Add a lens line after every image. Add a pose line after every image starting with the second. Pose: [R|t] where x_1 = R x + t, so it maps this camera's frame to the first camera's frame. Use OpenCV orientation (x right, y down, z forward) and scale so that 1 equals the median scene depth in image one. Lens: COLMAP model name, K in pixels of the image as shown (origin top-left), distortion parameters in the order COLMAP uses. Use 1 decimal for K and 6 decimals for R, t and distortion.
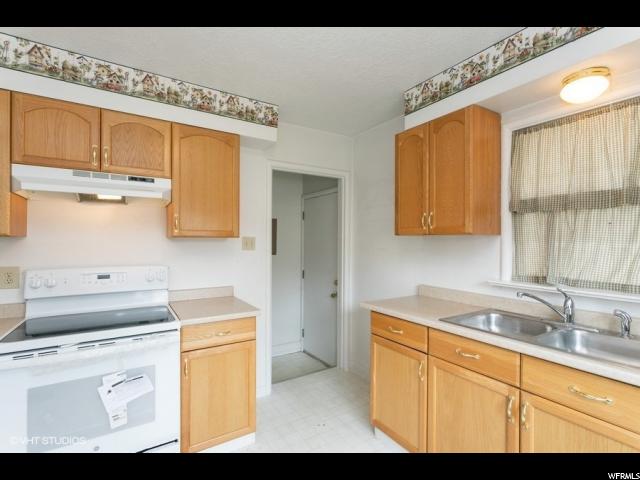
lens RADIAL K [[304.1, 0, 320.2], [0, 304.1, 241.4], [0, 0, 1]] dist [0.002601, -0.001686]
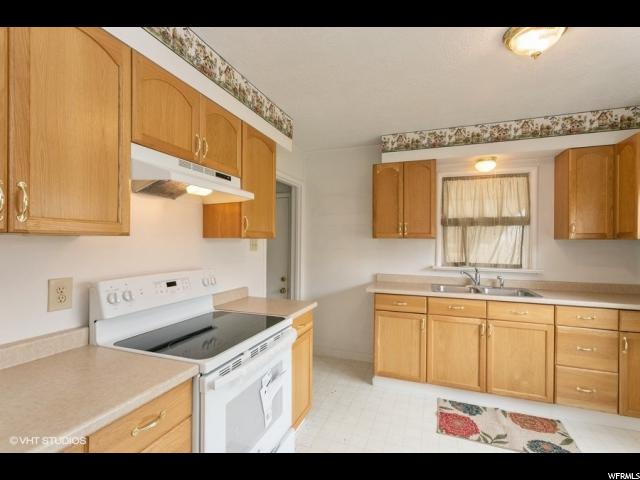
lens RADIAL K [[304.1, 0, 319.0], [0, 304.1, 242.2], [0, 0, 1]] dist [0.002601, -0.001686]
pose [[0.792544, 0.001691, 0.609813, -0.967353], [-0.004476, 0.999985, 0.003044, -0.005200], [-0.609799, -0.005141, 0.792540, 0.080950]]
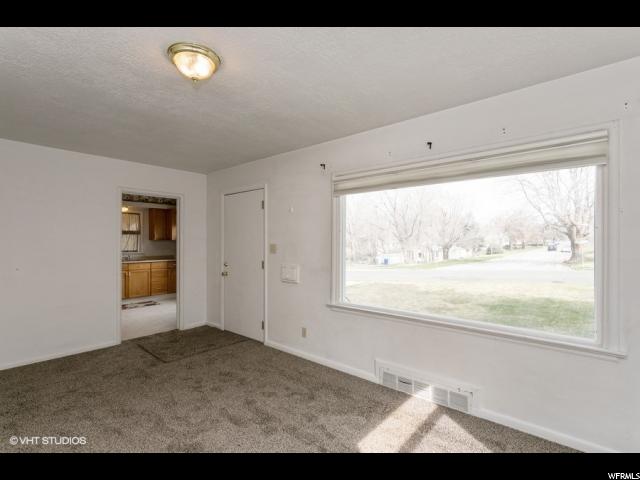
lens RADIAL K [[304.1, 0, 316.3], [0, 304.1, 243.0], [0, 0, 1]] dist [0.002601, -0.001686]
pose [[-0.279578, -0.004359, 0.960113, -3.596572], [0.004281, 0.999974, 0.005787, 0.004029], [-0.960113, 0.005728, -0.279552, -0.432567]]
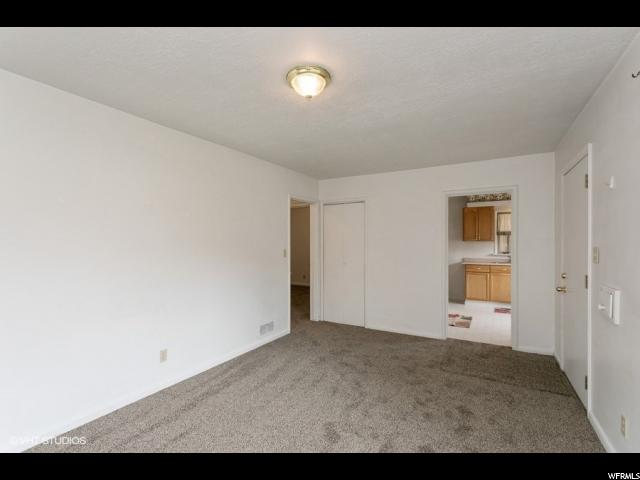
lens RADIAL K [[304.1, 0, 317.0], [0, 304.1, 245.0], [0, 0, 1]] dist [0.002601, -0.001686]
pose [[0.889462, -0.005376, 0.456978, -3.033701], [0.004365, 0.999985, 0.003269, 0.003571], [-0.456988, -0.000913, 0.889472, -1.286916]]
